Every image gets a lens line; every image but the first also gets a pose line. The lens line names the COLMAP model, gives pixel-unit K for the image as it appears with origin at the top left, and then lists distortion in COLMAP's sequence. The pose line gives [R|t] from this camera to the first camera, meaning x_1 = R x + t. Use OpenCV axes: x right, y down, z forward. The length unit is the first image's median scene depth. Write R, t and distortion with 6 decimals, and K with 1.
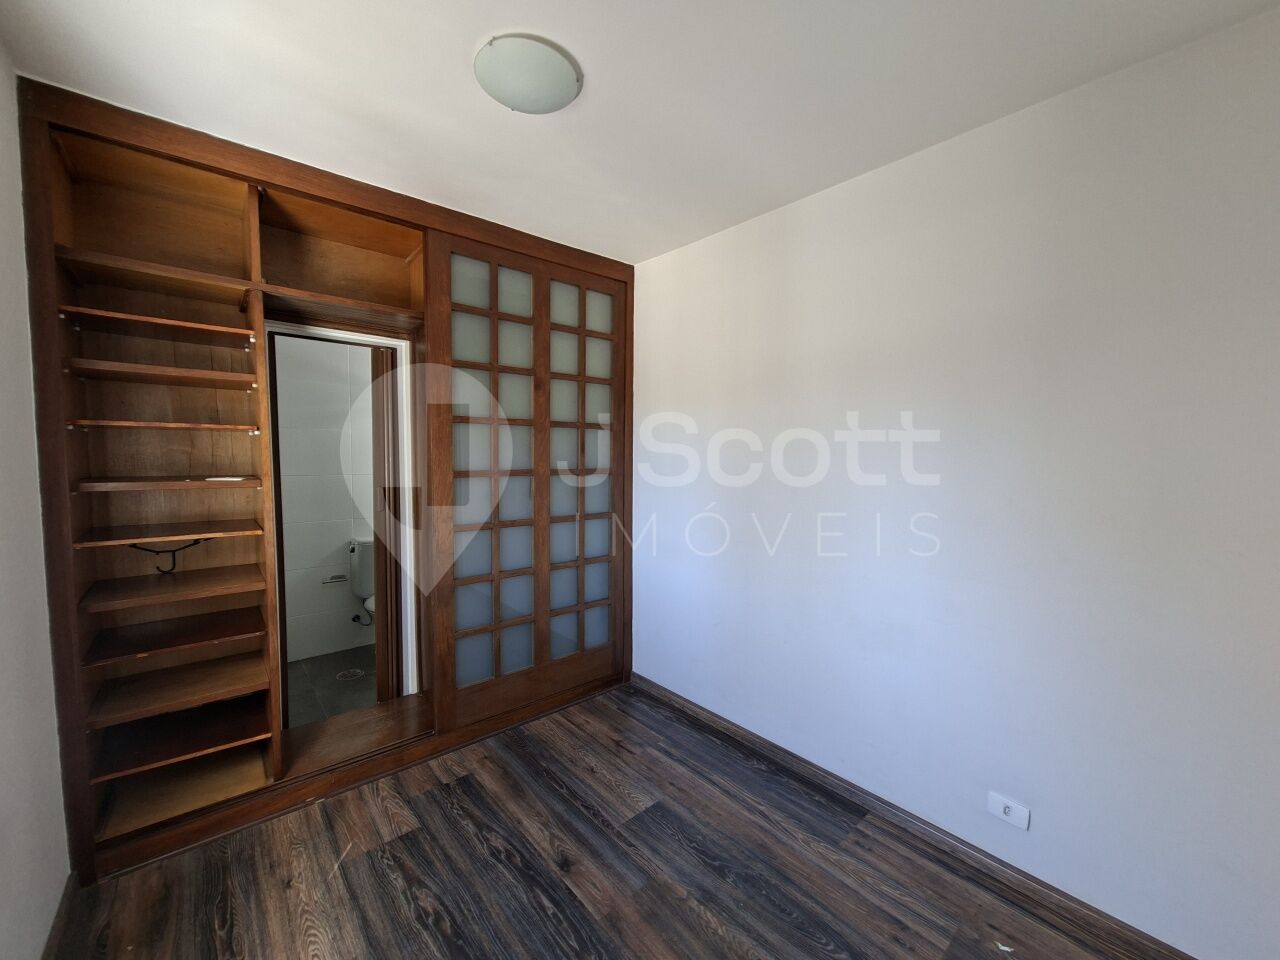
lens RADIAL K [[502.0, 0, 640.5], [0, 502.0, 485.7], [0, 0, 1]] dist [-0.004186, 0.000373]
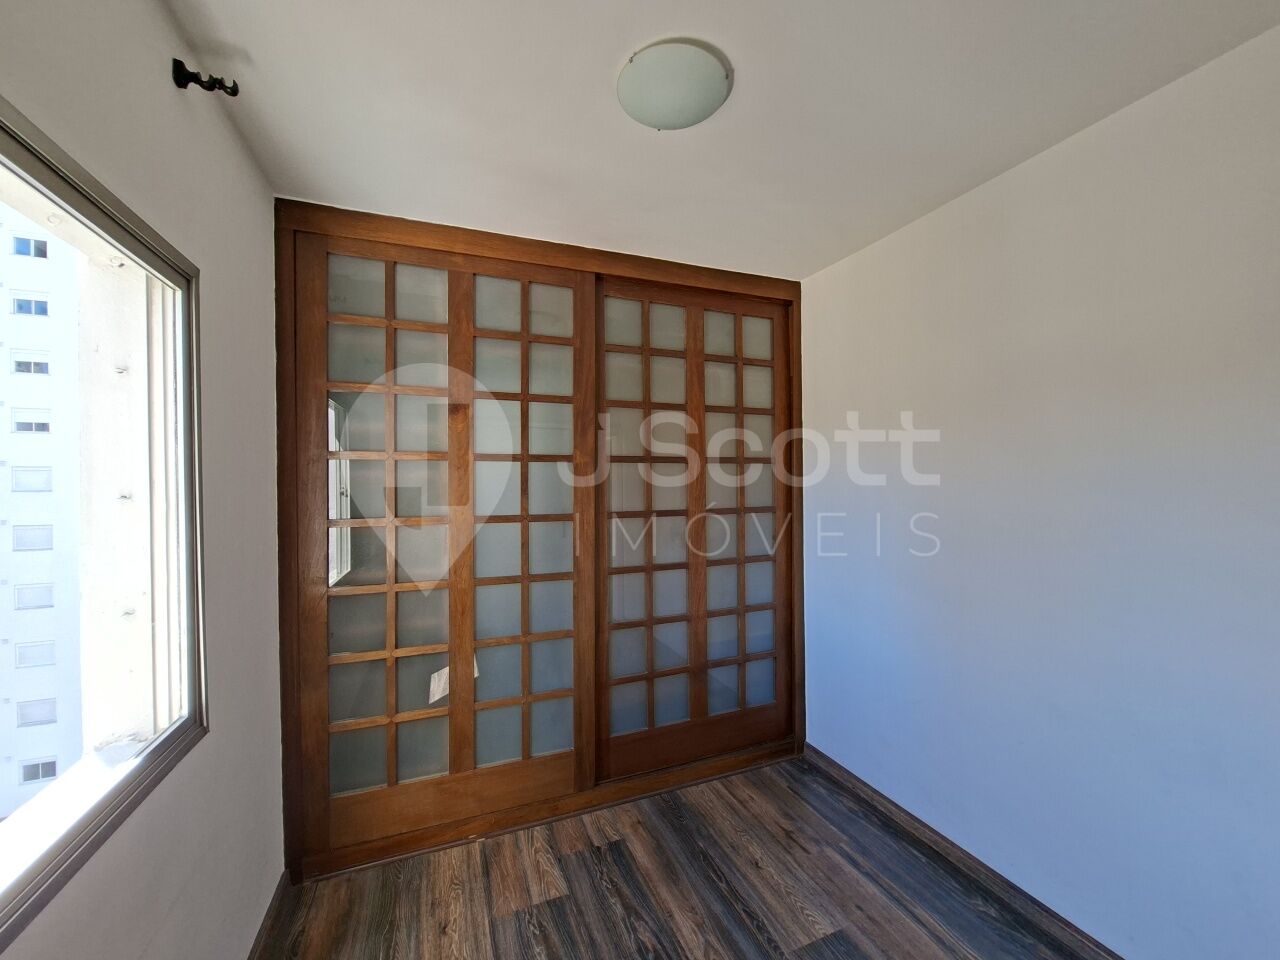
lens RADIAL K [[502.0, 0, 640.5], [0, 502.0, 485.7], [0, 0, 1]] dist [-0.004186, 0.000373]
pose [[0.945110, -0.017093, -0.326306, 0.005736], [-0.003673, 0.998012, -0.062919, -0.021033], [0.326733, 0.060664, 0.943168, 0.110741]]
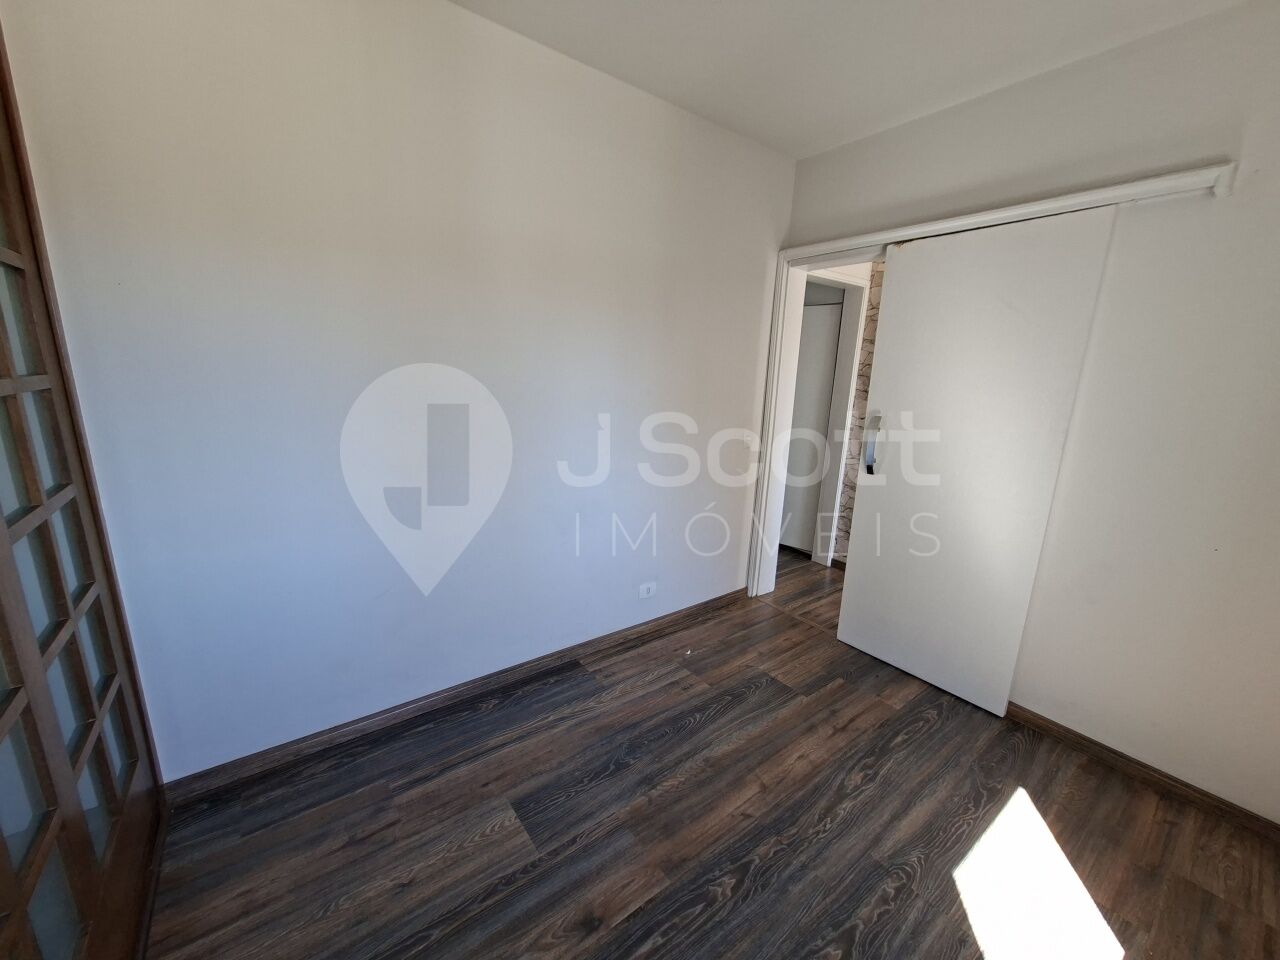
lens RADIAL K [[502.0, 0, 640.5], [0, 502.0, 485.7], [0, 0, 1]] dist [-0.004186, 0.000373]
pose [[0.075441, -0.232565, 0.969651, -0.624945], [0.030329, 0.972507, 0.230890, -0.037172], [-0.996689, 0.011990, 0.080421, 0.753829]]
